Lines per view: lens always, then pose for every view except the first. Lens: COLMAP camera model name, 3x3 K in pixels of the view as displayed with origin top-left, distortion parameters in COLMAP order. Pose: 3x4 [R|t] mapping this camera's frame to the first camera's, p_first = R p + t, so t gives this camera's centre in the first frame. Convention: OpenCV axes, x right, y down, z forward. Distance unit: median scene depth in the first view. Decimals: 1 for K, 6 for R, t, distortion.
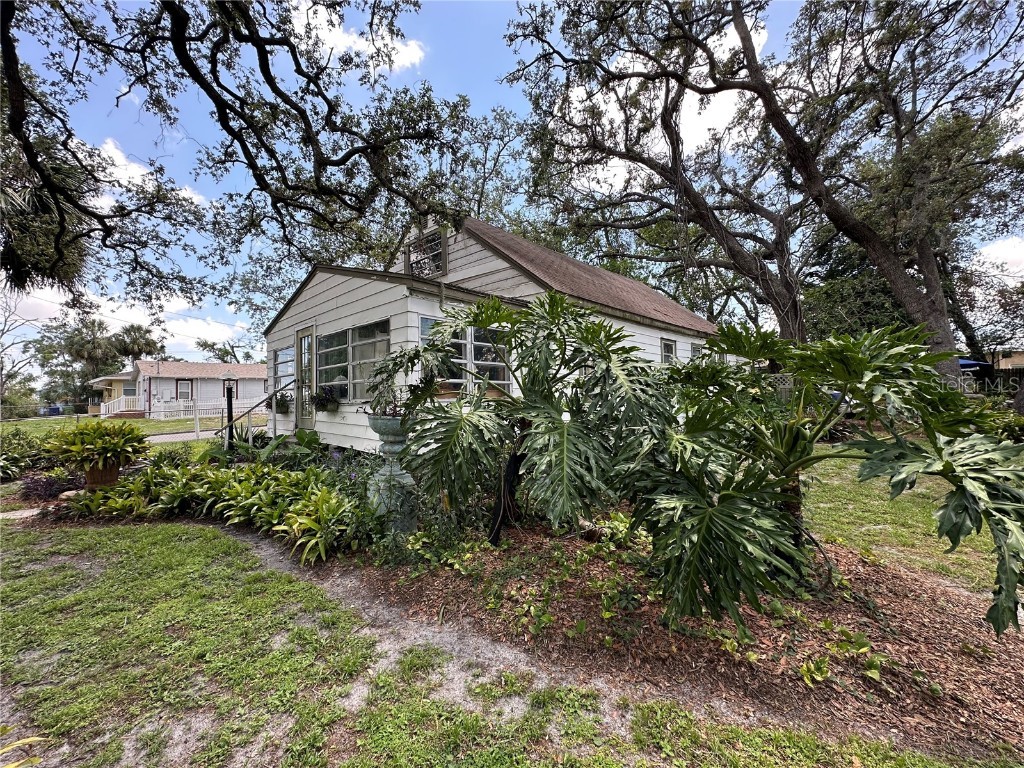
lens RADIAL K [[409.8, 0, 513.3], [0, 409.8, 384.2], [0, 0, 1]] dist [-0.001614, 0.000617]
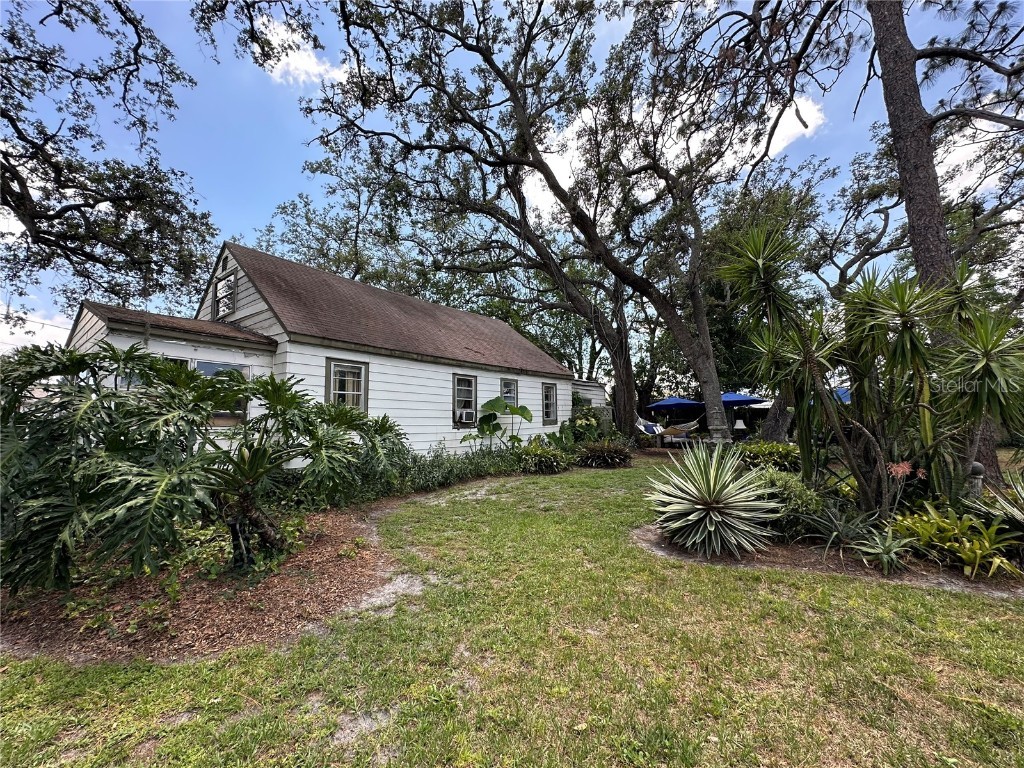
lens RADIAL K [[409.8, 0, 513.3], [0, 409.8, 384.2], [0, 0, 1]] dist [-0.001614, 0.000617]
pose [[0.995600, 0.015741, 0.092372, 0.265615], [-0.008999, 0.997295, -0.072956, -0.002229], [-0.093270, 0.071803, 0.993048, -0.076282]]
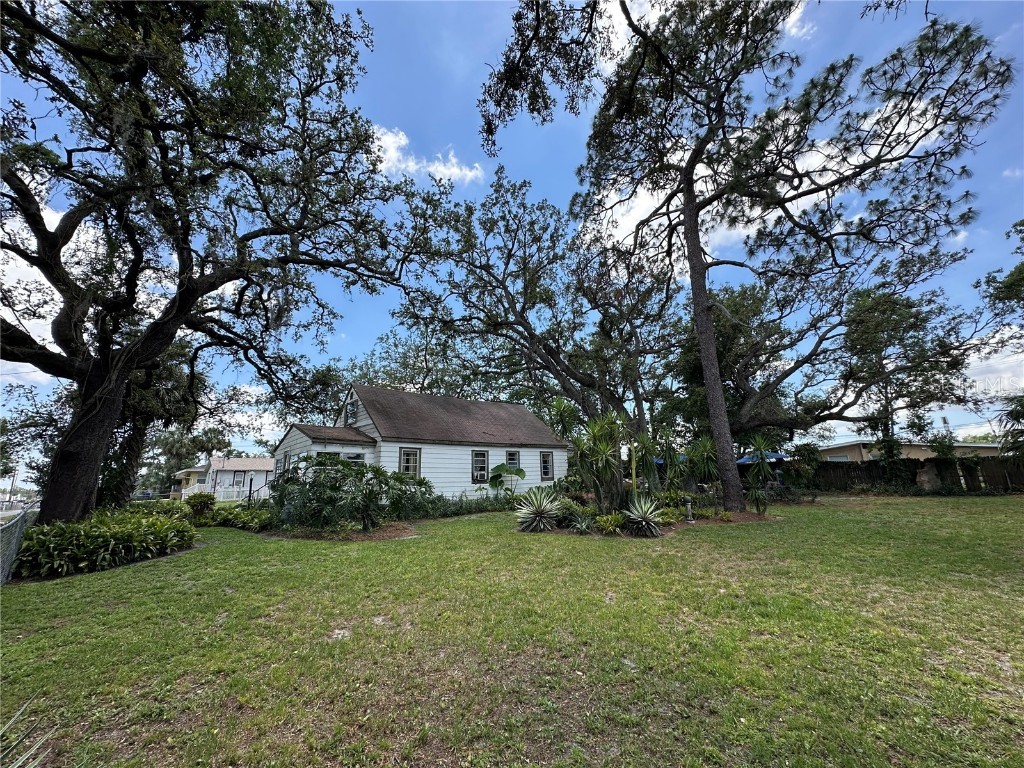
lens RADIAL K [[409.8, 0, 513.3], [0, 409.8, 384.2], [0, 0, 1]] dist [-0.001614, 0.000617]
pose [[0.994240, -0.029587, -0.103013, 0.474886], [0.007662, 0.978303, -0.207036, -0.011912], [0.106904, 0.205054, 0.972895, -0.550023]]
